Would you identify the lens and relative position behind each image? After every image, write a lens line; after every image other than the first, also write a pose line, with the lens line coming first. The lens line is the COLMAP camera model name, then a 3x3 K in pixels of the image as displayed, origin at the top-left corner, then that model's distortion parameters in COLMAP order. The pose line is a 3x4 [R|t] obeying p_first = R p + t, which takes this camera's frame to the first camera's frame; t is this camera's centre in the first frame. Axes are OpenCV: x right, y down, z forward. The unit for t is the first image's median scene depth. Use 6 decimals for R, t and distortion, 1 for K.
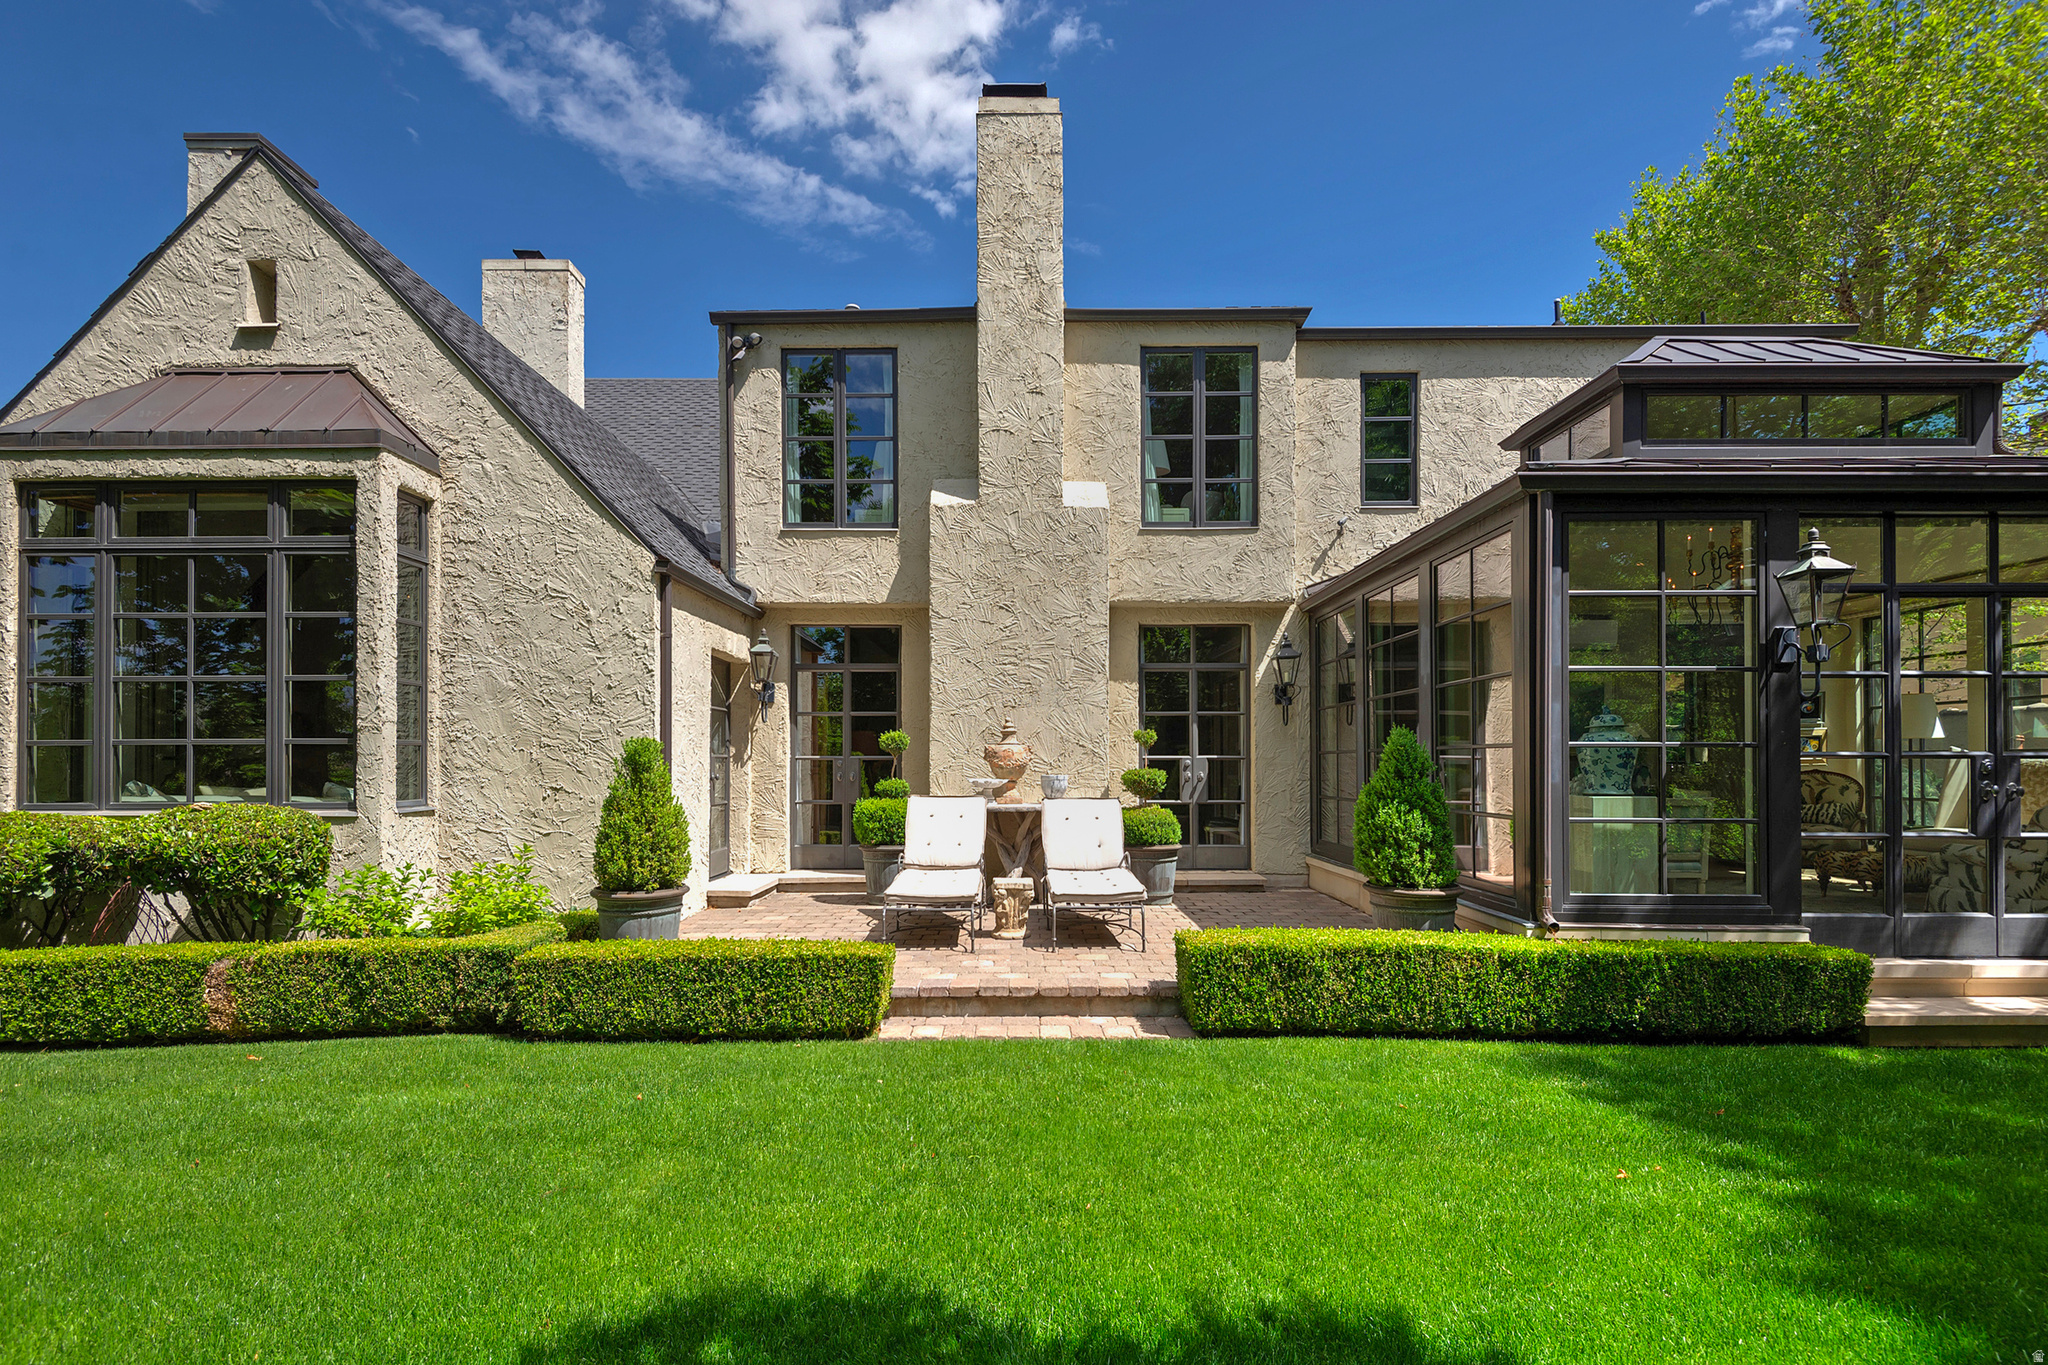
lens RADIAL K [[992.7, 0, 1025.5], [0, 992.7, 712.1], [0, 0, 1]] dist [0.019847, -0.017894]
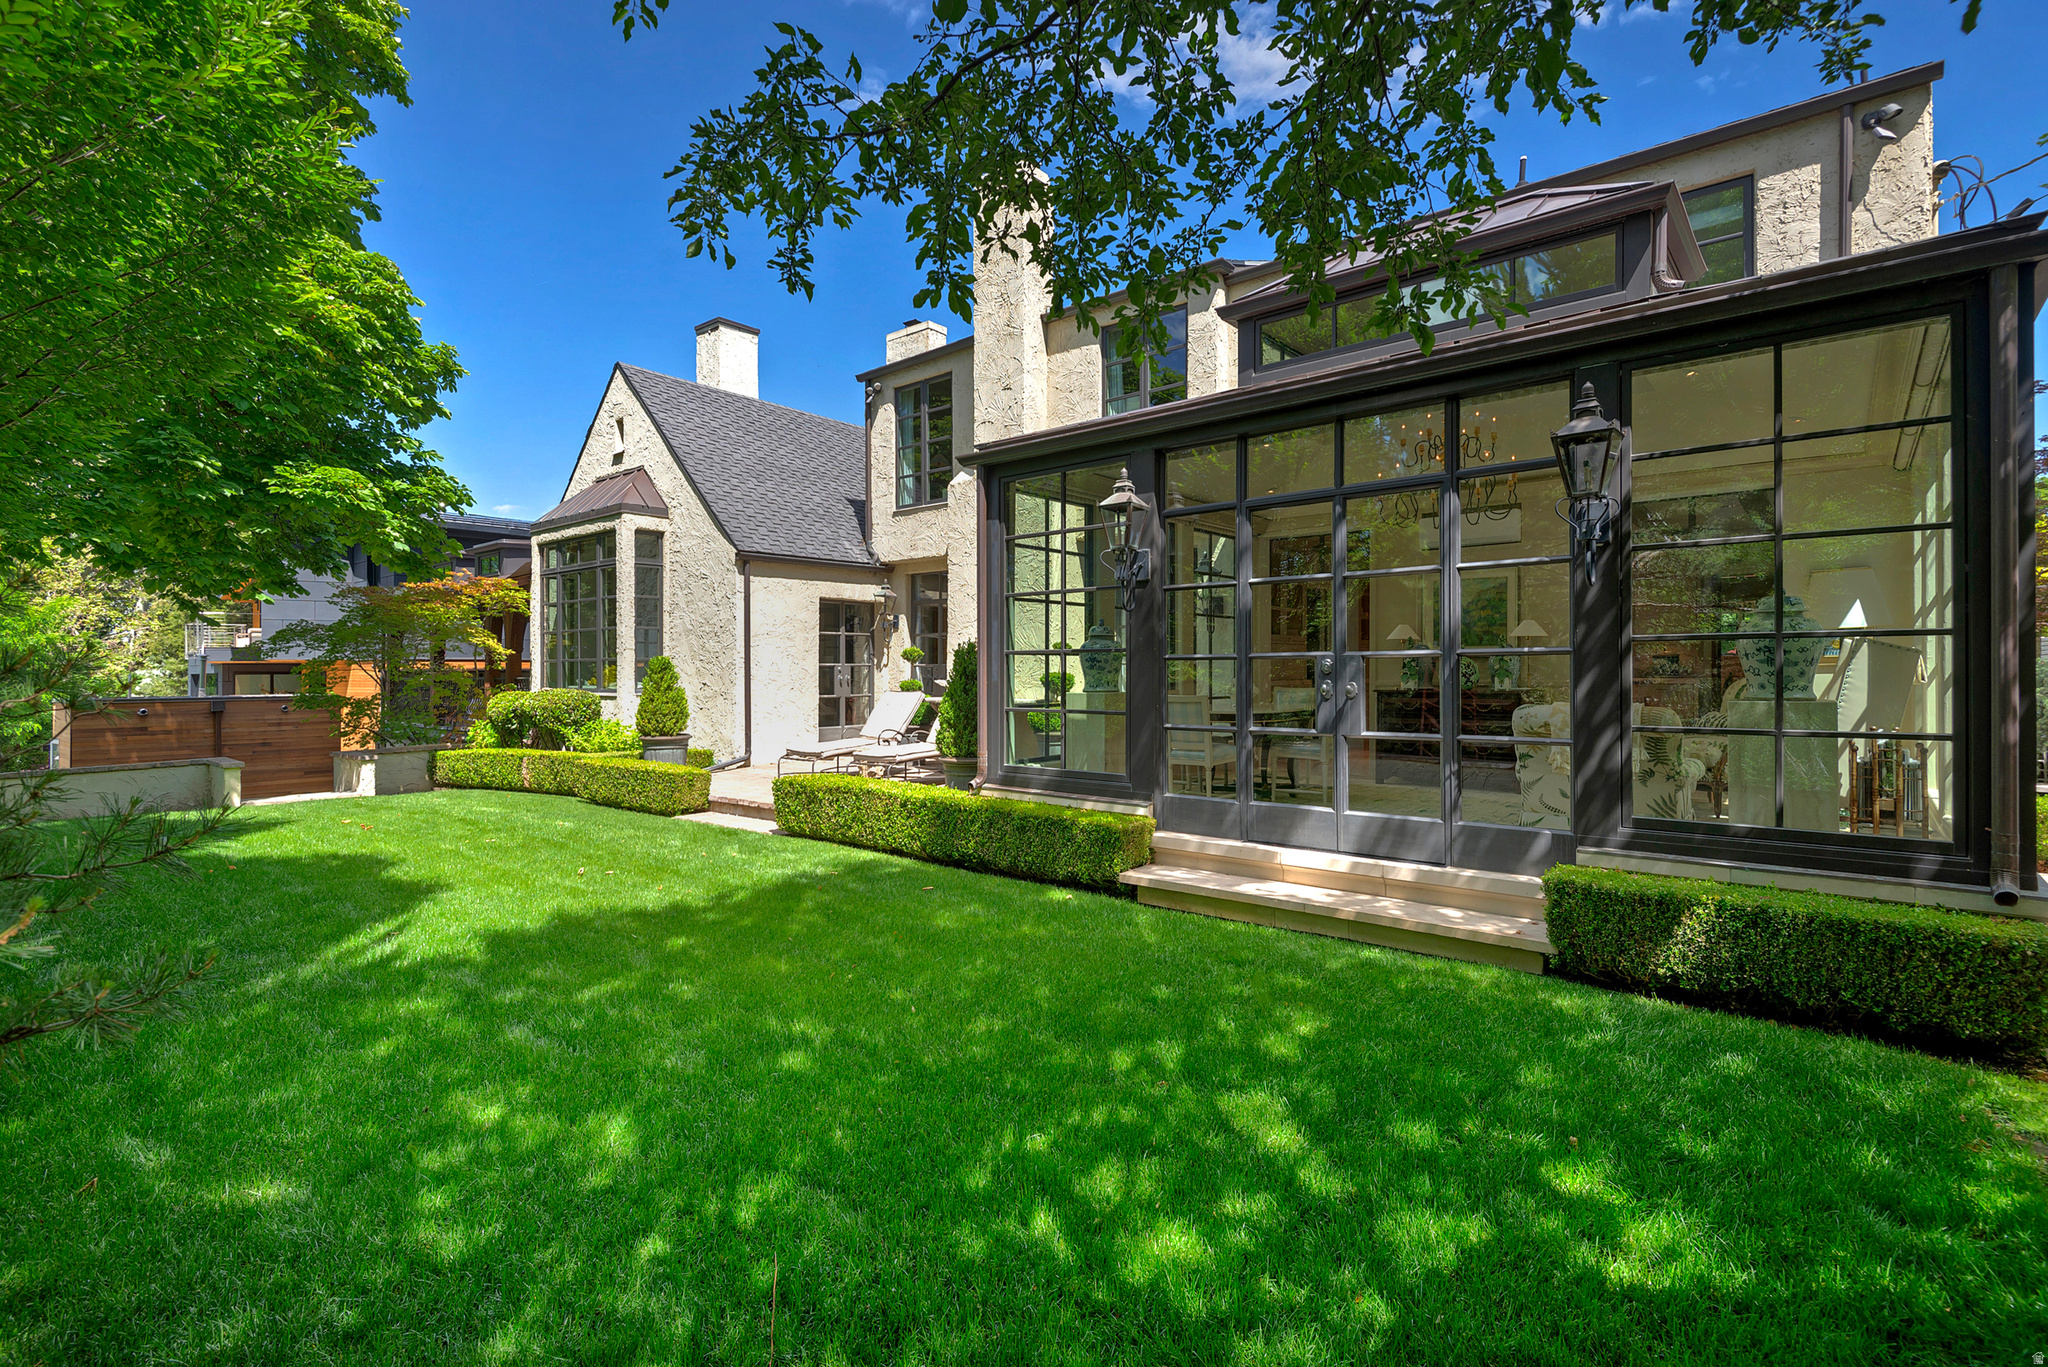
lens RADIAL K [[968.0, 0, 1026.7], [0, 968.0, 620.8], [0, 0, 1]] dist [0.001150, -0.000067]
pose [[0.765413, -0.038621, -0.642379, 1.092723], [0.037860, 0.999171, -0.014961, 0.010447], [0.642424, -0.012869, 0.766241, 0.032064]]
